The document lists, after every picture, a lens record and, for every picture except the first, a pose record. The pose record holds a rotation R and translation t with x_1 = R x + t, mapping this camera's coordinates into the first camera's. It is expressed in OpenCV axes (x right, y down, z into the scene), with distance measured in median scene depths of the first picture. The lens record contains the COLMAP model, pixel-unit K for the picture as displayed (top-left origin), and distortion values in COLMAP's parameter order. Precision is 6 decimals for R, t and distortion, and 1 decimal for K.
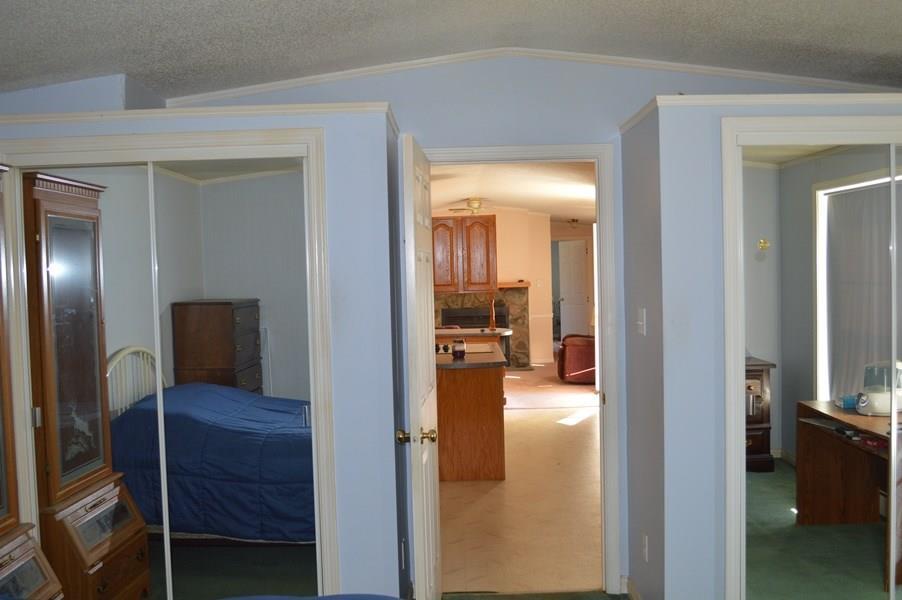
lens RADIAL K [[861.3, 0, 448.8], [0, 861.3, 301.2], [0, 0, 1]] dist [-0.034695, 0.000000]
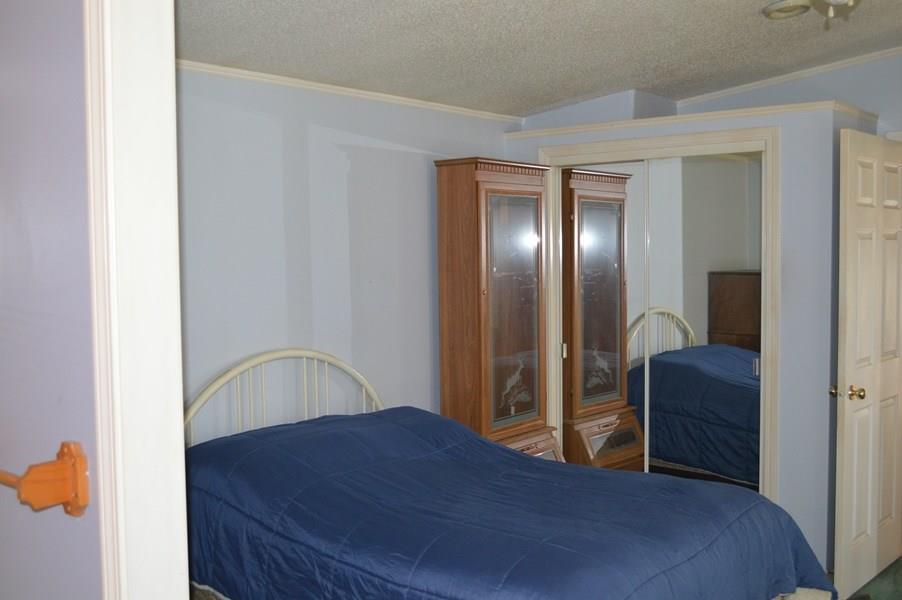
lens RADIAL K [[939.2, 0, 451.4], [0, 939.2, 299.8], [0, 0, 1]] dist [-0.021600, 0.000000]
pose [[0.791282, 0.051452, -0.609282, 0.251811], [-0.034224, 0.998618, 0.039884, 0.001756], [0.610492, -0.010707, 0.791950, -0.257321]]
